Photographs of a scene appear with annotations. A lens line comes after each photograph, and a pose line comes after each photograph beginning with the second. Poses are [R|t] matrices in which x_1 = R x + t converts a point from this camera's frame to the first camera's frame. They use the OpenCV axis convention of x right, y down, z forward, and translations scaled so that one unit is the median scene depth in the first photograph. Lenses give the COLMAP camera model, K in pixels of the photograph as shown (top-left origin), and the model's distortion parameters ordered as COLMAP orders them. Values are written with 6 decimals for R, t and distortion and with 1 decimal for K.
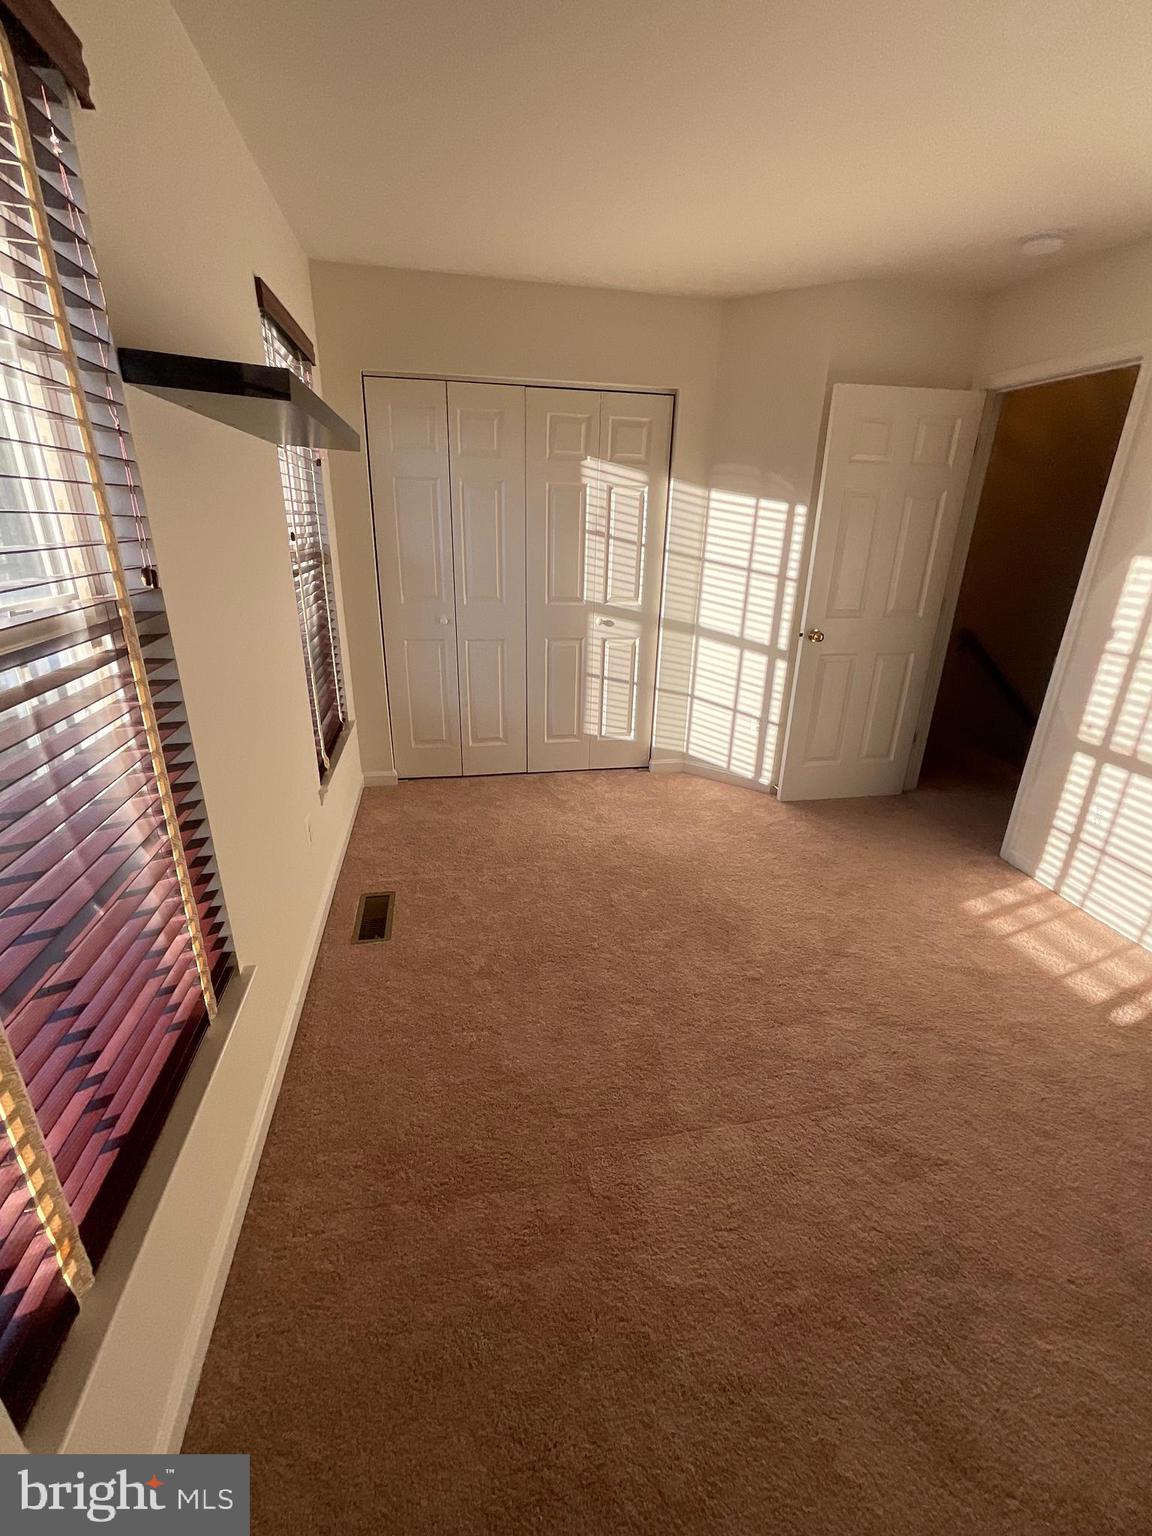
lens RADIAL K [[662.4, 0, 576.0], [0, 662.4, 768.0], [0, 0, 1]] dist [-0.001751, -0.000046]
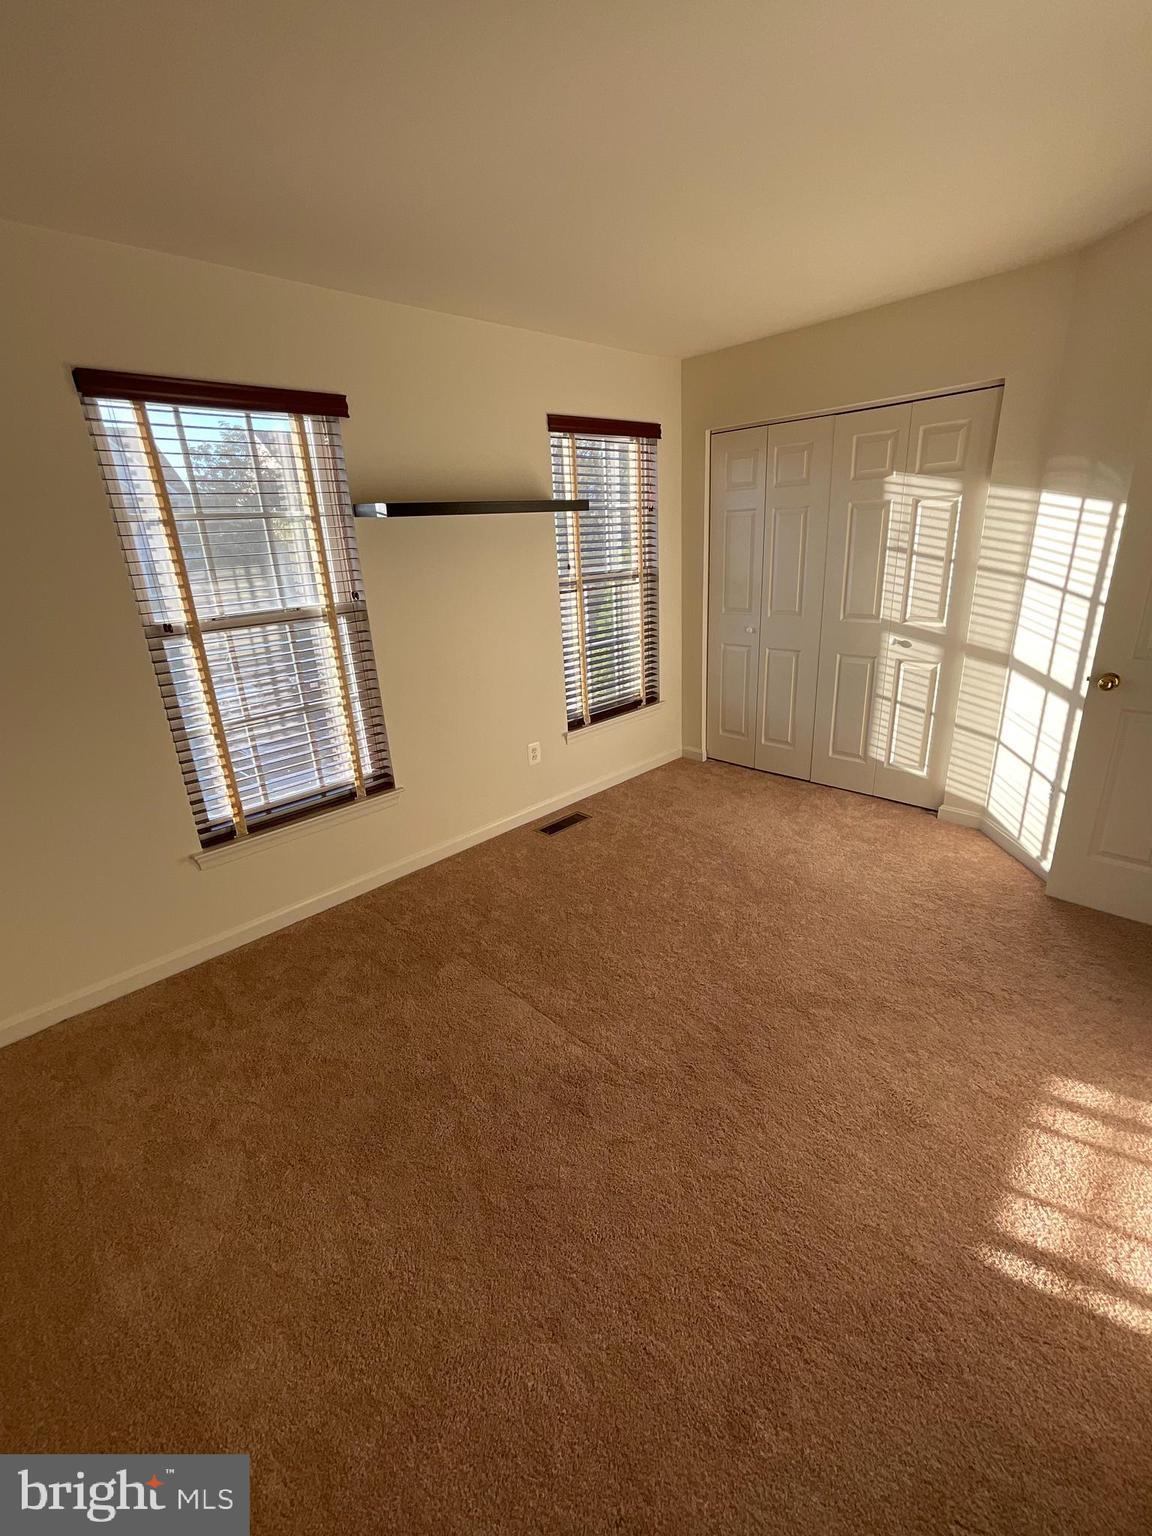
lens RADIAL K [[662.4, 0, 576.0], [0, 662.4, 768.0], [0, 0, 1]] dist [-0.001751, -0.000046]
pose [[0.539166, 0.232095, -0.809588, 0.610593], [-0.237520, 0.964161, 0.118226, -0.052294], [0.808013, 0.128550, 0.574970, 0.114191]]
